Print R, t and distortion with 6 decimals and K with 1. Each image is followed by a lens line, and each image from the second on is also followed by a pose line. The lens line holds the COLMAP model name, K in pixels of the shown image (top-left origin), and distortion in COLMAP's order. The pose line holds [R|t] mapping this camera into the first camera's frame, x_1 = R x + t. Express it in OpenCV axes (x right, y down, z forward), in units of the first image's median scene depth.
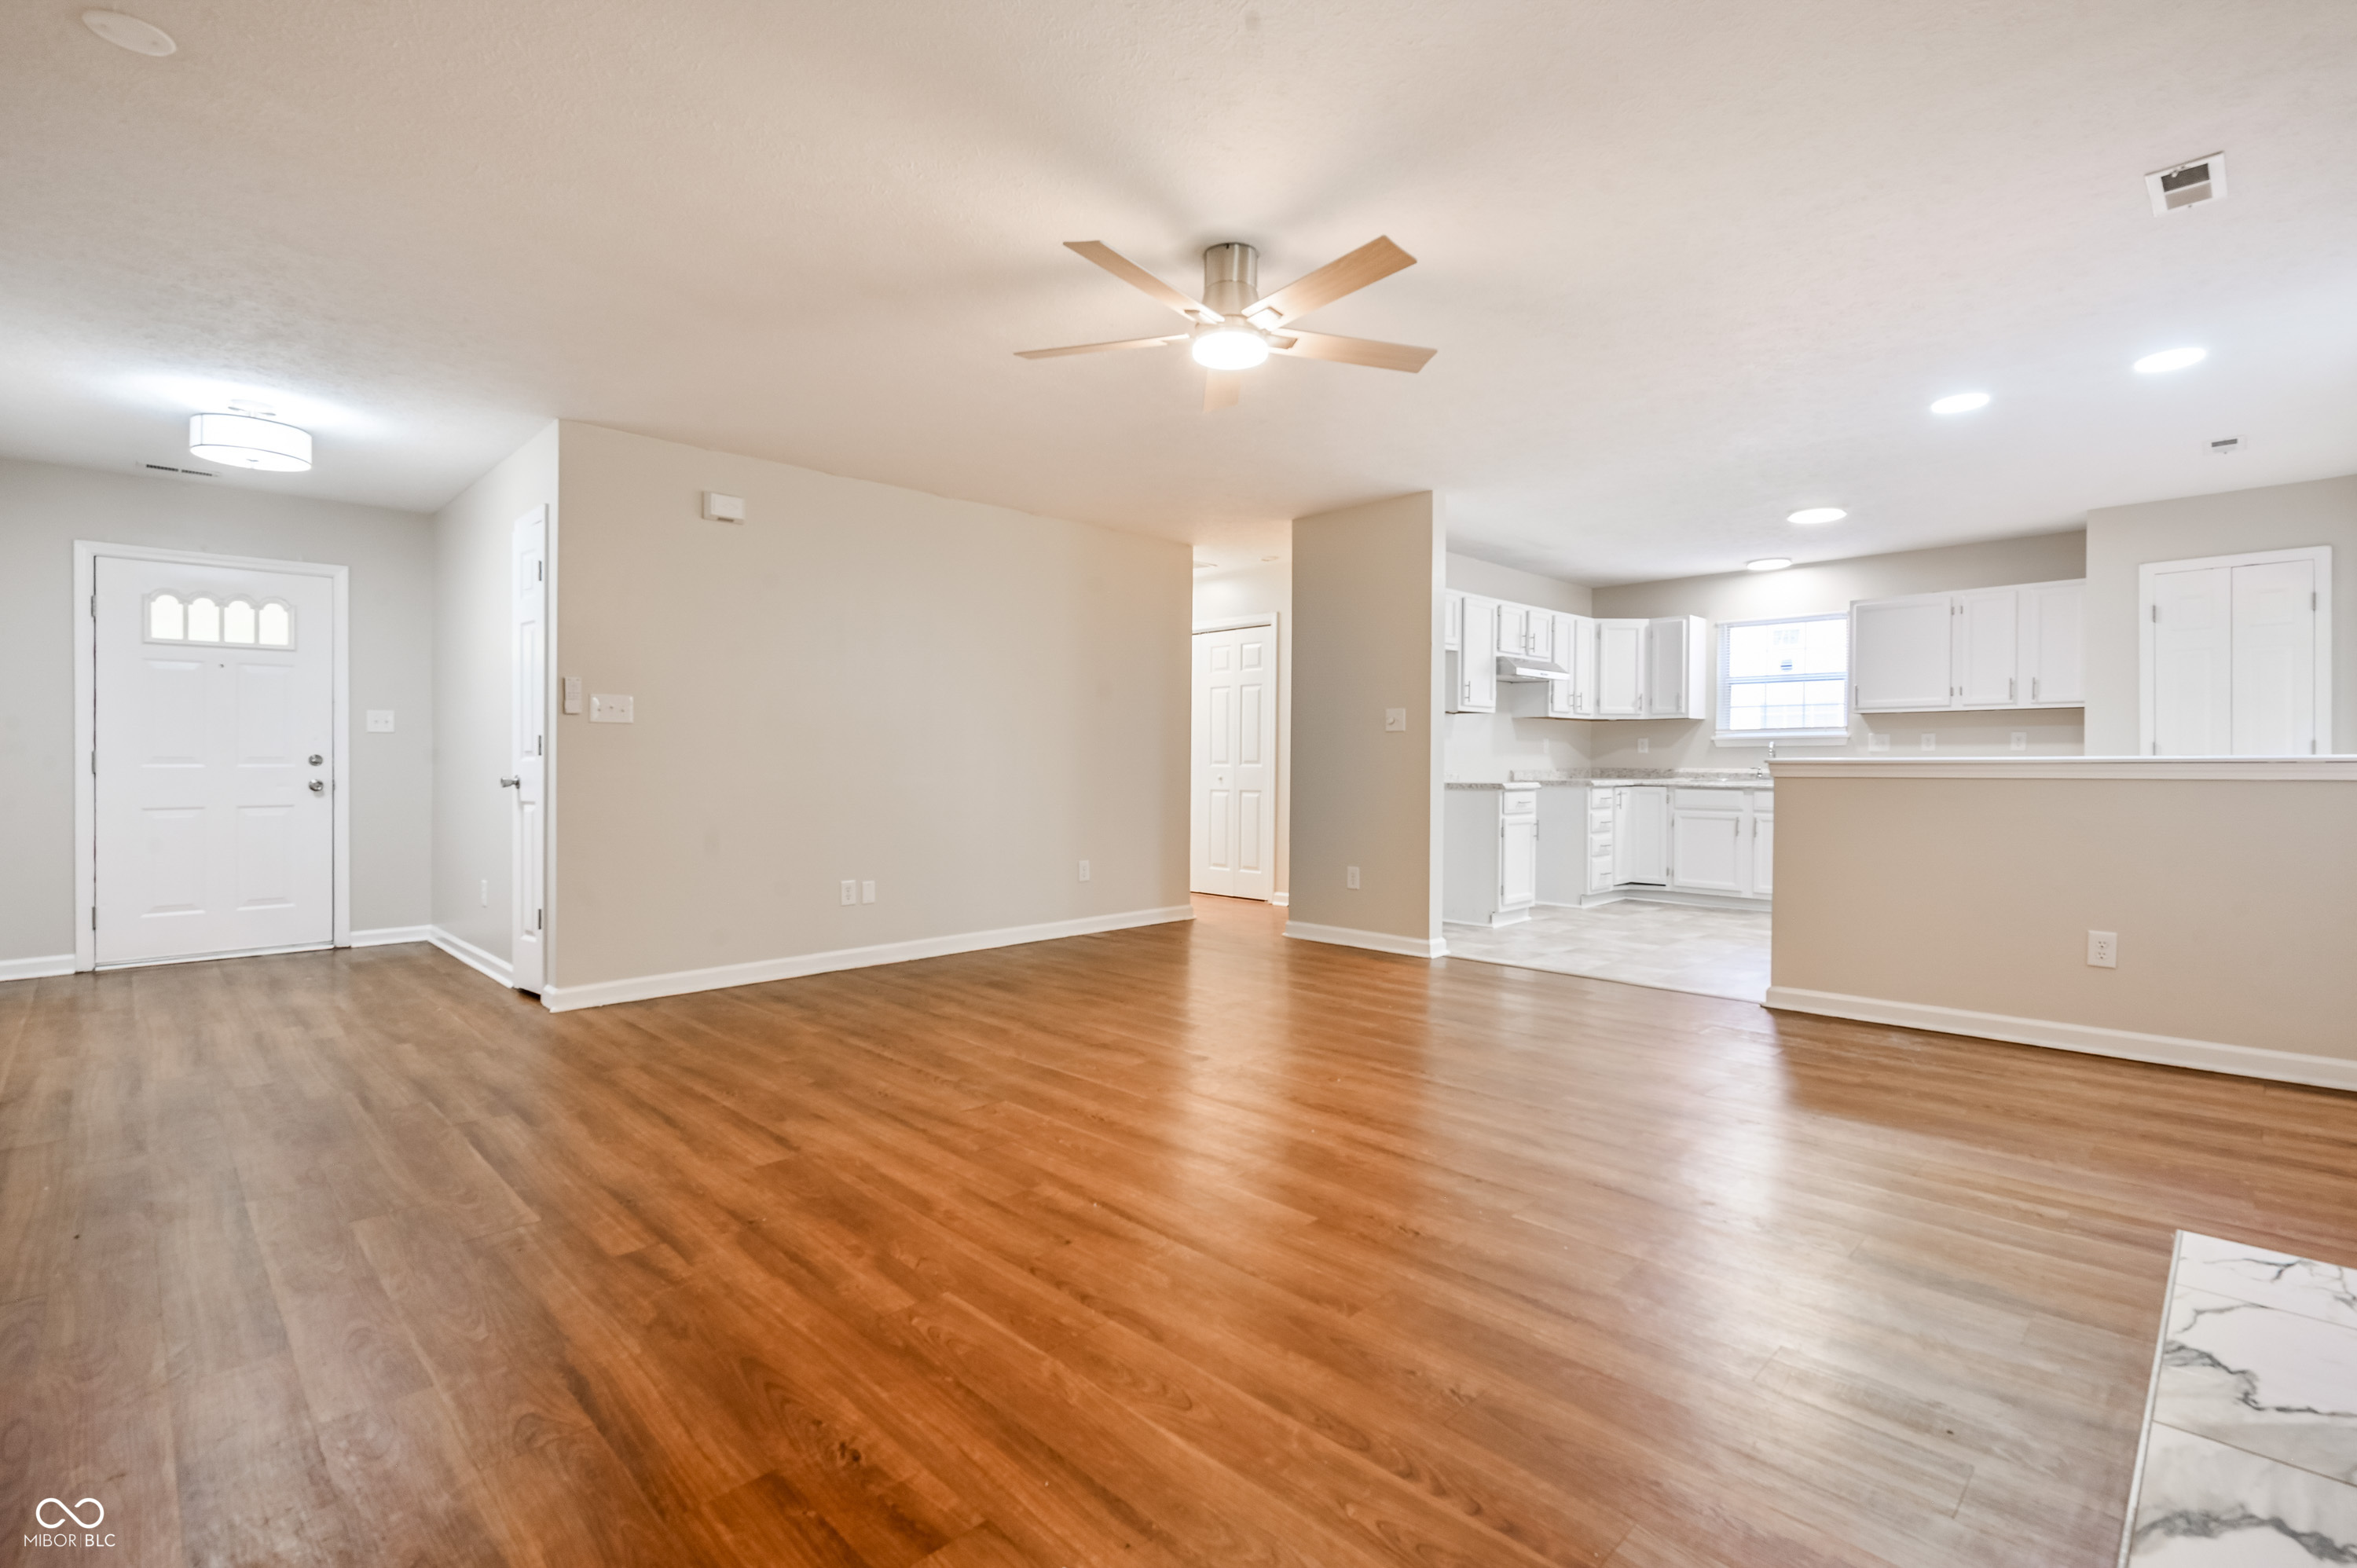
lens RADIAL K [[1073.8, 0, 1214.1], [0, 1073.8, 779.1], [0, 0, 1]] dist [0.001406, -0.000008]
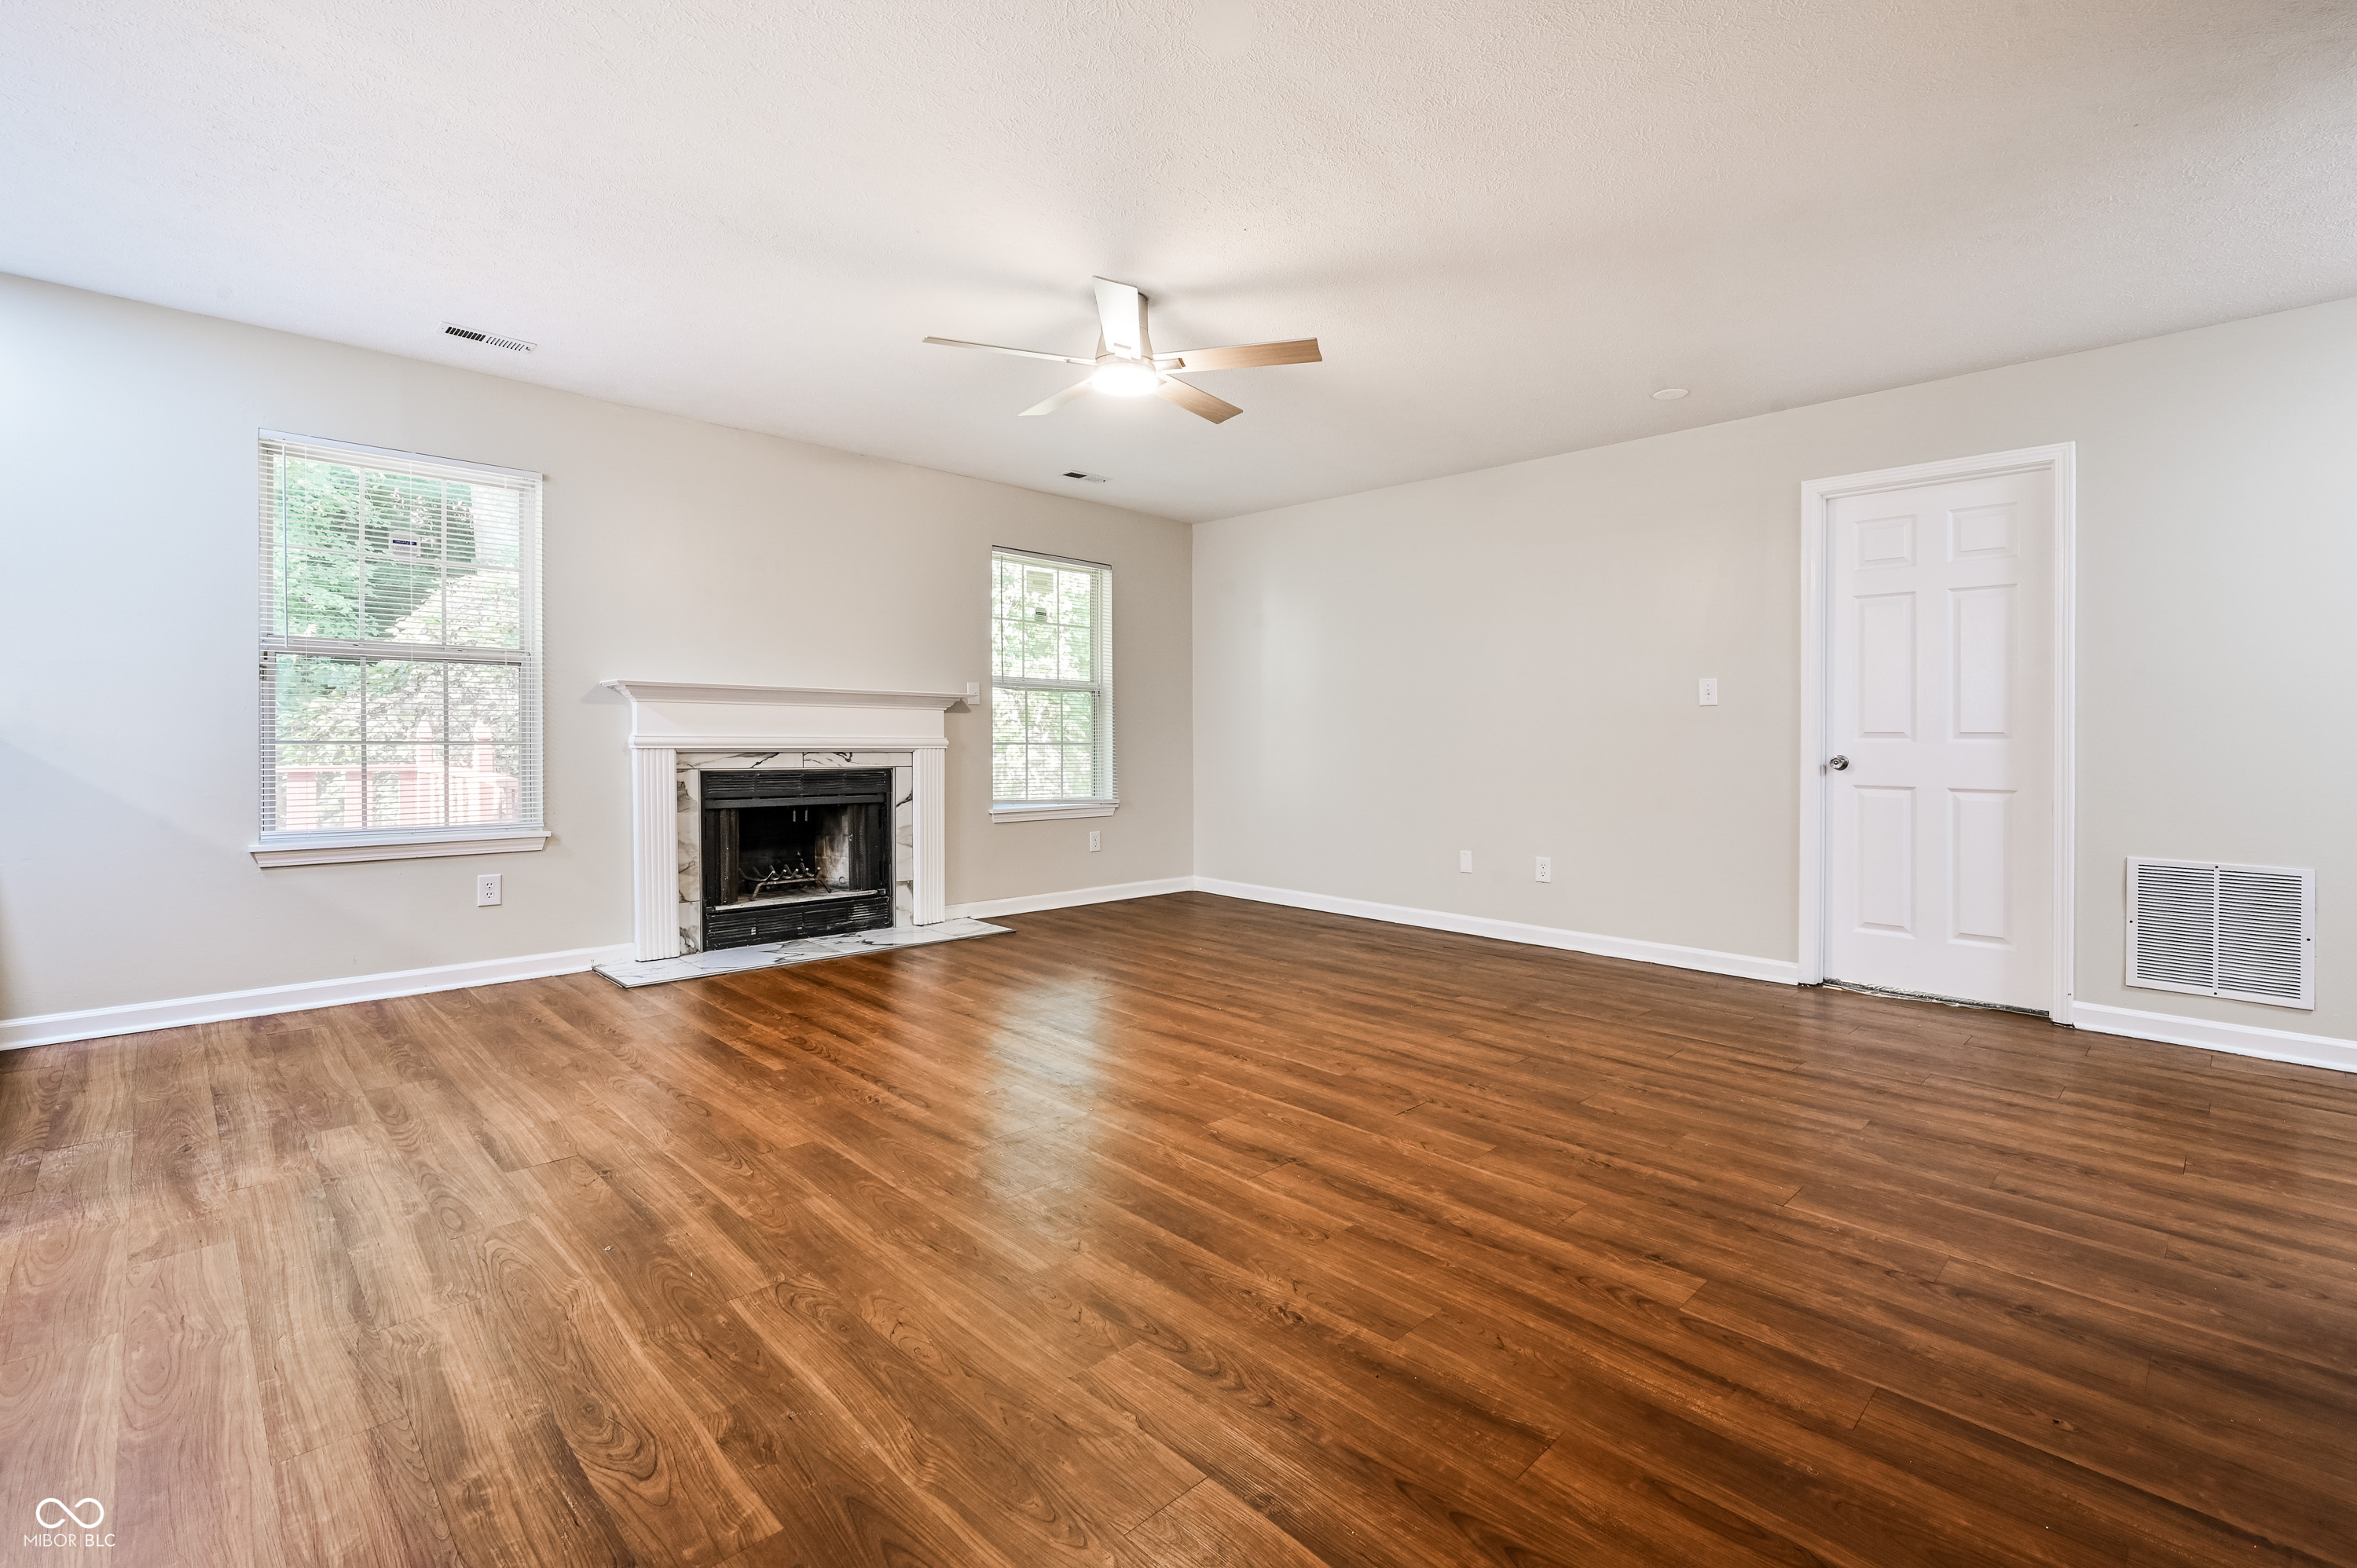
lens RADIAL K [[1054.1, 0, 1203.7], [0, 1054.1, 769.0], [0, 0, 1]] dist [-0.001598, -0.000085]
pose [[-0.999896, -0.009778, 0.010576, -0.037059], [-0.009284, 0.998907, 0.045802, -0.014917], [-0.011012, 0.045699, -0.998895, 0.980983]]
